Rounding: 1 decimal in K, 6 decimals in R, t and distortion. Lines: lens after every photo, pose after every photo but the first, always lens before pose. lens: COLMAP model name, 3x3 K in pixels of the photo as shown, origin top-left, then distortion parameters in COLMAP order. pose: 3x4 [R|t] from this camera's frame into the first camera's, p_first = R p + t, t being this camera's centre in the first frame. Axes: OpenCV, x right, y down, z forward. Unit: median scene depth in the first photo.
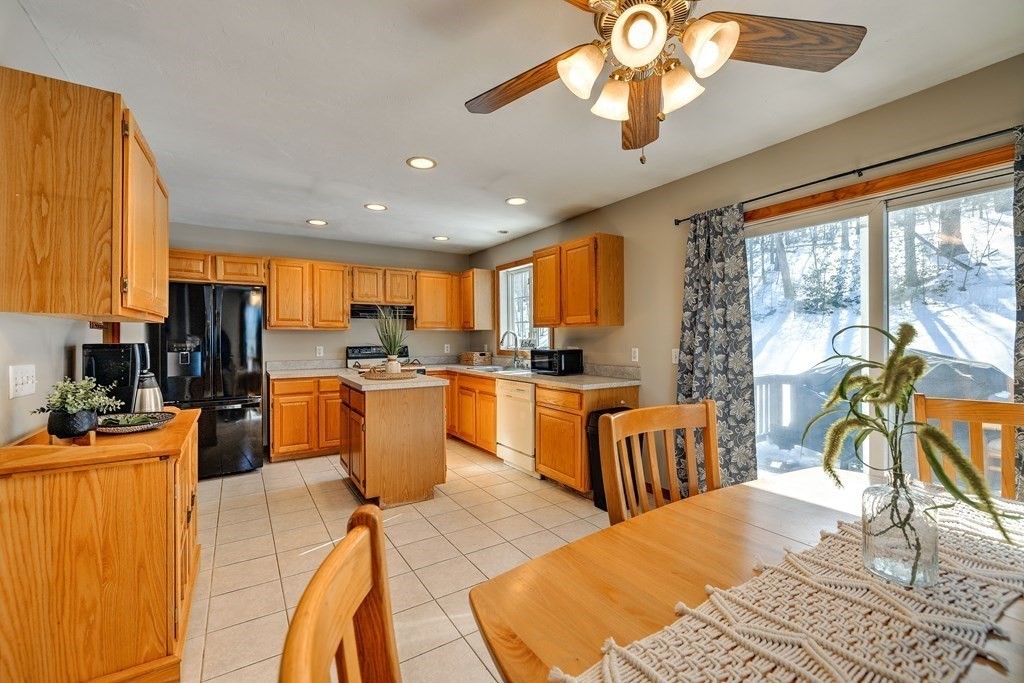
lens RADIAL K [[431.9, 0, 510.7], [0, 431.9, 338.0], [0, 0, 1]] dist [0.021003, 0.001805]
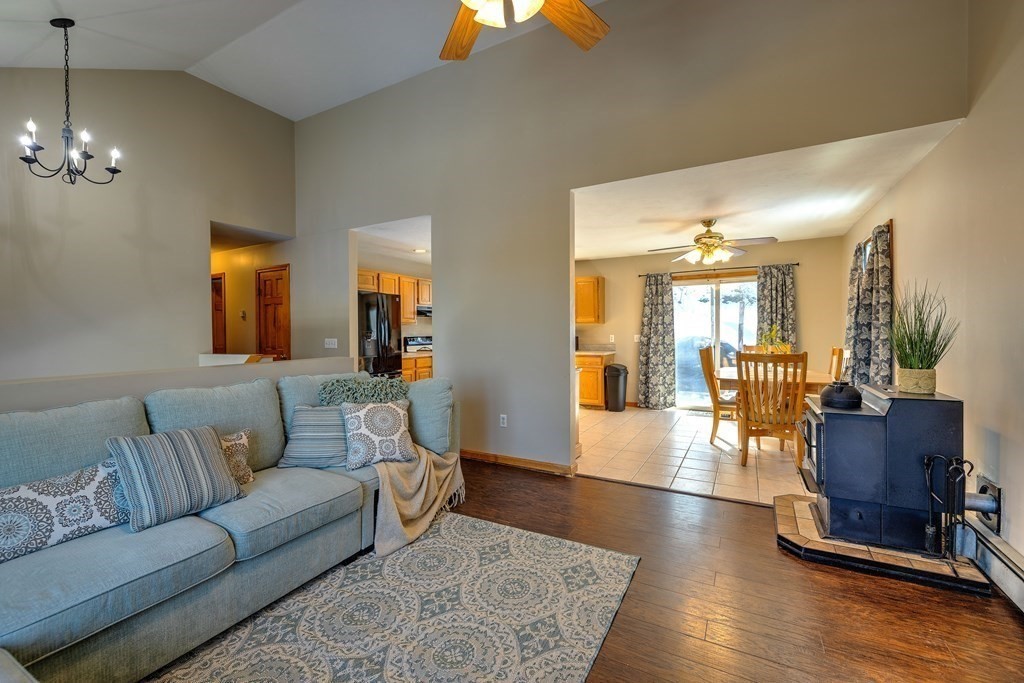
lens RADIAL K [[431.9, 0, 514.6], [0, 431.9, 337.9], [0, 0, 1]] dist [0.021003, 0.001805]
pose [[0.875552, -0.011116, 0.482996, -1.271338], [0.003924, 0.999866, 0.015897, 0.004500], [-0.483108, -0.012023, 0.875478, -0.618881]]
